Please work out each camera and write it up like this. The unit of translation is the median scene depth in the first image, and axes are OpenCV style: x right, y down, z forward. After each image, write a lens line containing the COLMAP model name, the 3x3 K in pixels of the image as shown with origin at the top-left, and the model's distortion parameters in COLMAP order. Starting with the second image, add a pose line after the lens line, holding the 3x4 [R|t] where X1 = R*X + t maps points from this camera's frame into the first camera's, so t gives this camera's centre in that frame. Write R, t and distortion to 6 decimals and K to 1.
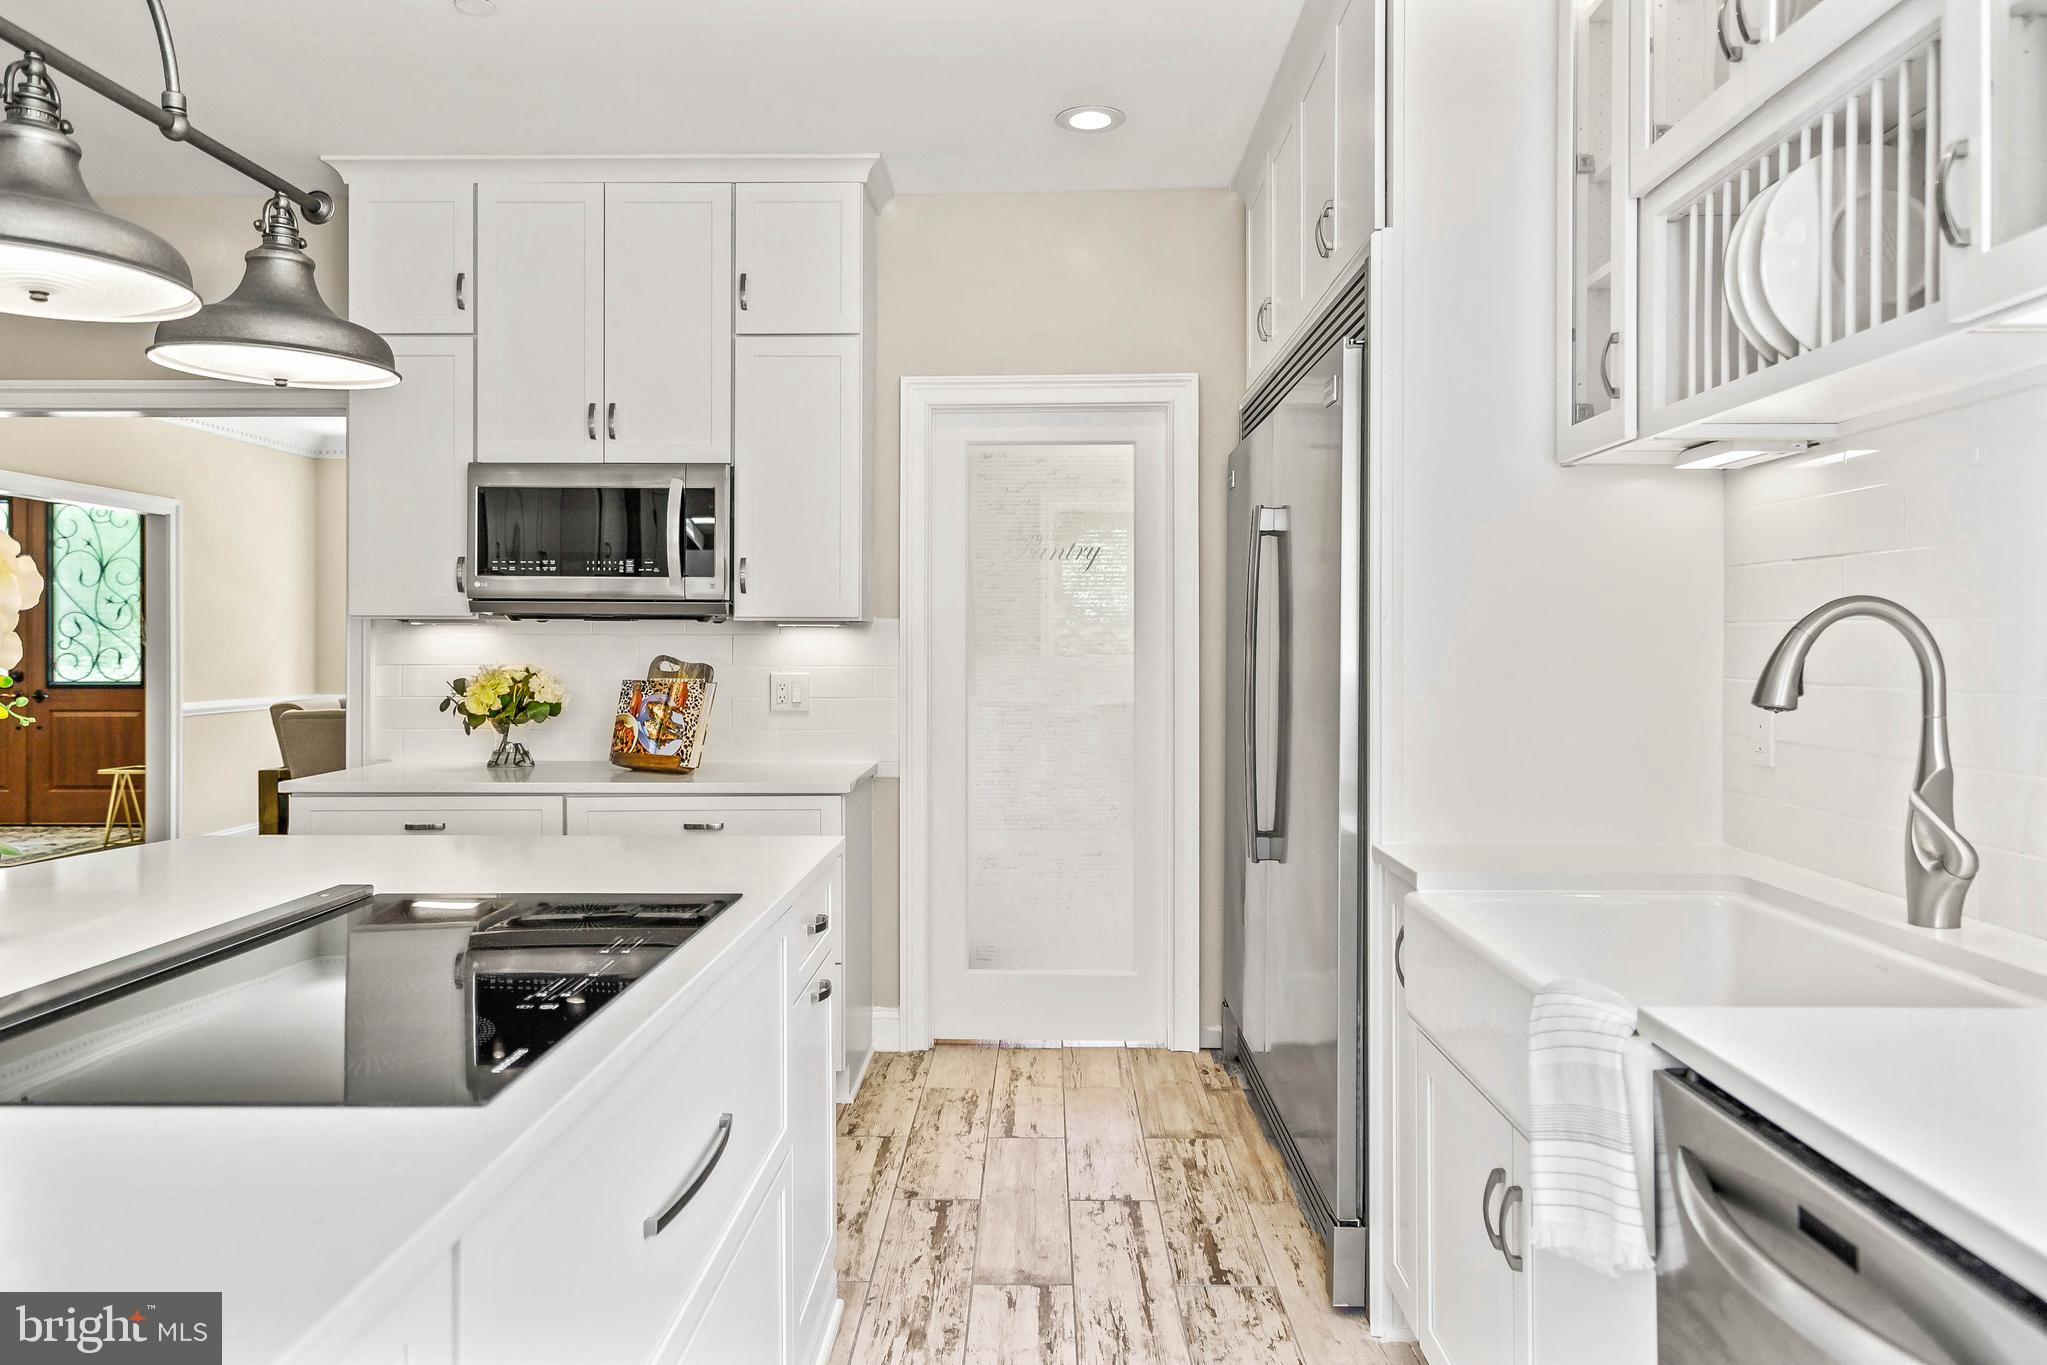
lens RADIAL K [[1357.5, 0, 1038.8], [0, 1357.5, 635.3], [0, 0, 1]] dist [0.008811, 0.000649]
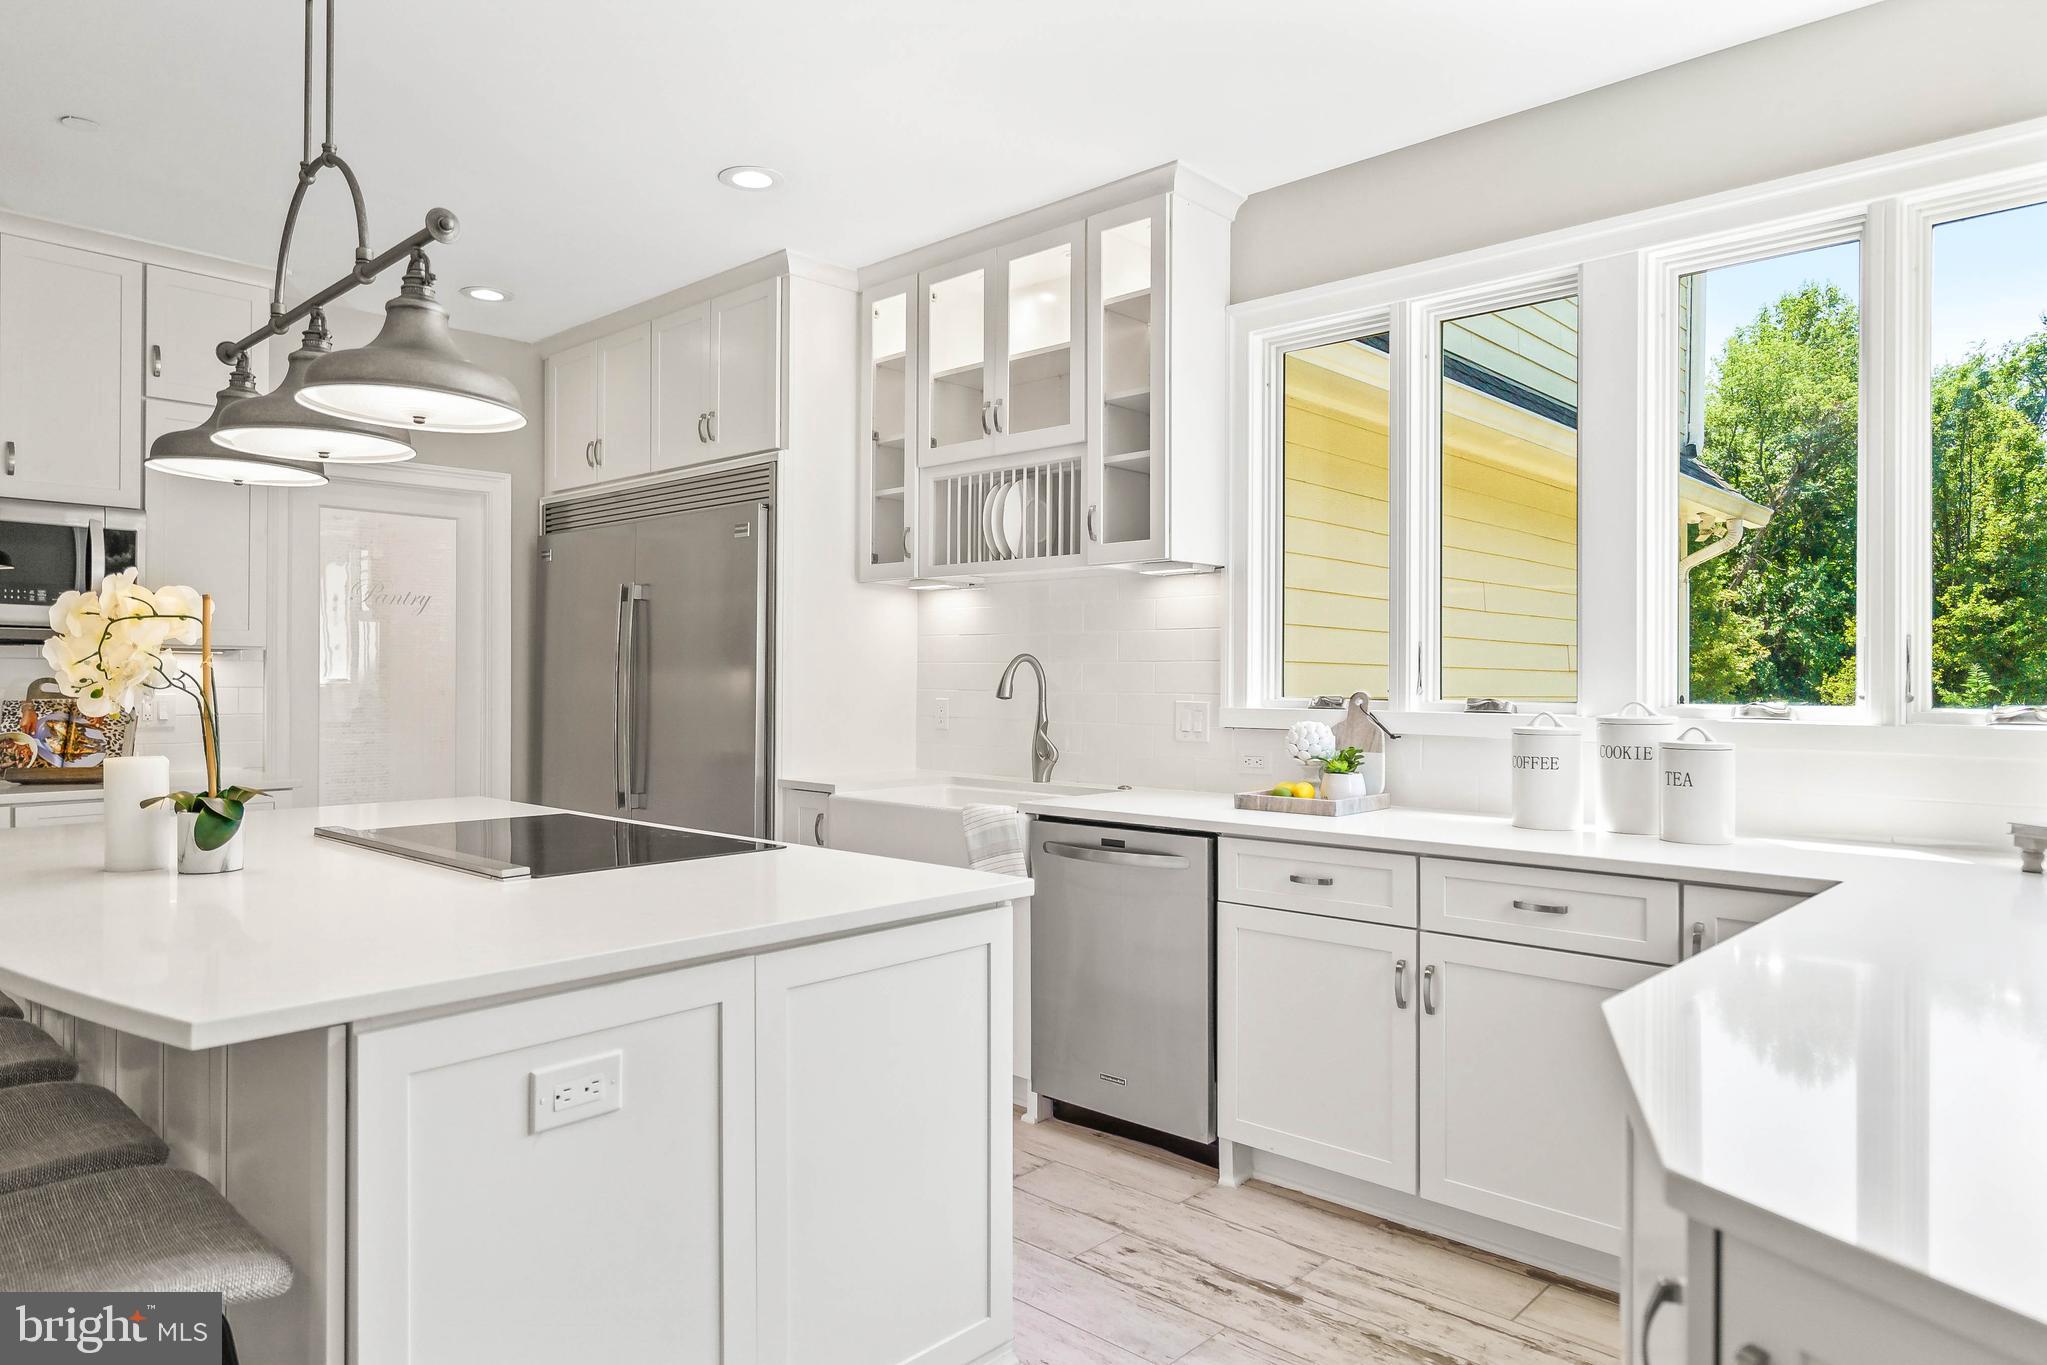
lens RADIAL K [[1243.5, 0, 1010.2], [0, 1243.5, 686.5], [0, 0, 1]] dist [0.020811, -0.006883]
pose [[0.683404, 0.000403, 0.730040, -0.482084], [-0.011267, 0.999887, 0.009995, 0.002995], [-0.729953, -0.015056, 0.683331, -0.245311]]
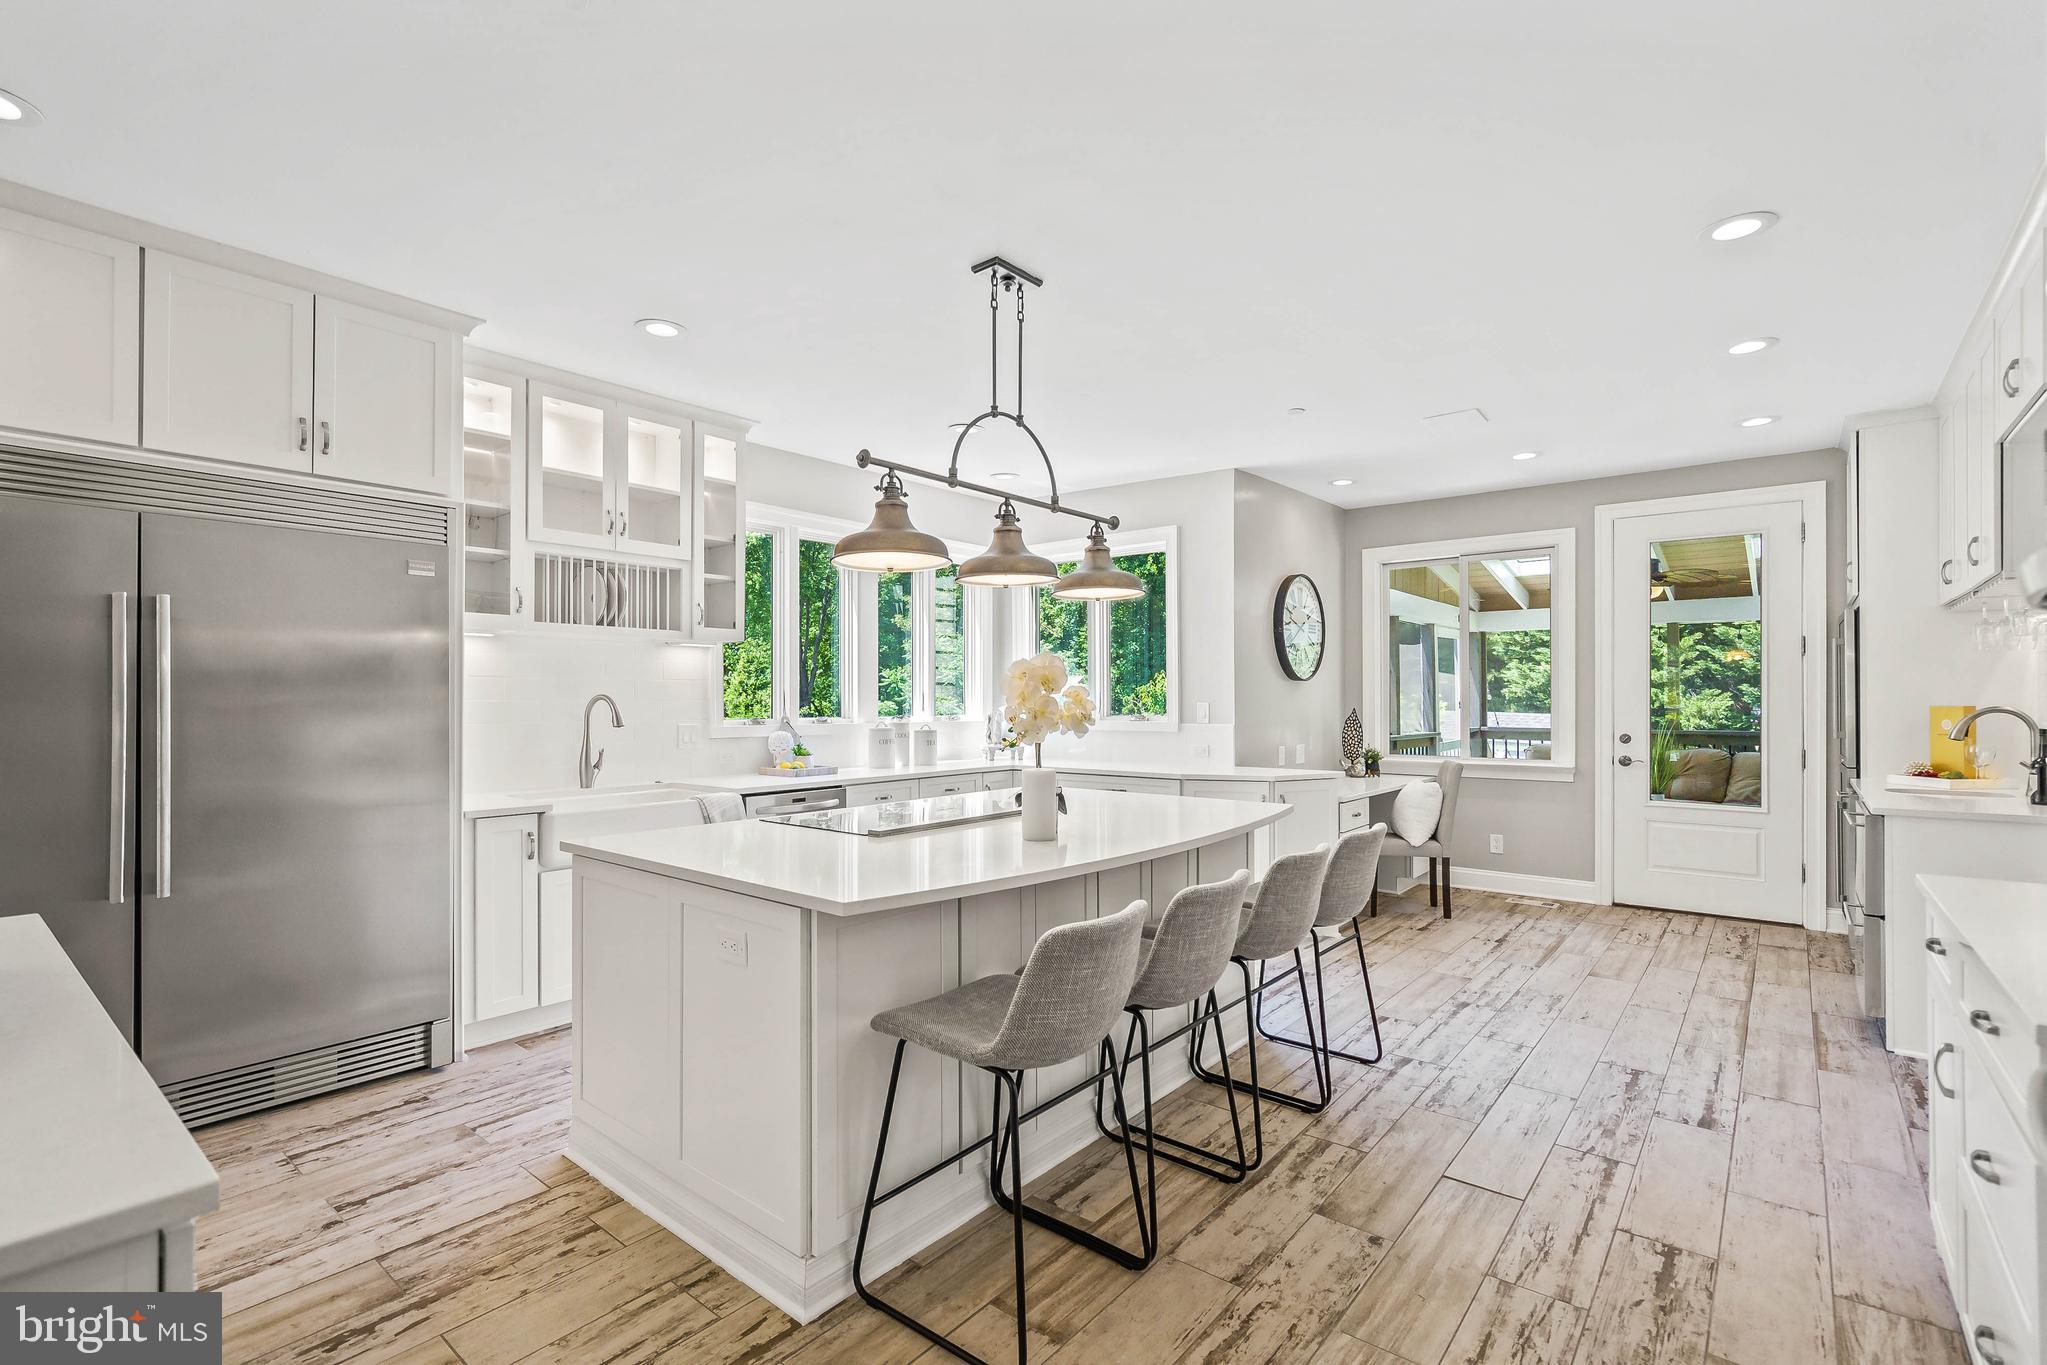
lens RADIAL K [[931.2, 0, 1016.7], [0, 931.2, 692.9], [0, 0, 1]] dist [-0.002357, 0.003135]
pose [[-0.772960, 0.010469, 0.634368, -0.752975], [0.000776, 0.999879, -0.015555, 0.001598], [-0.634454, -0.011531, -0.772875, 0.961961]]
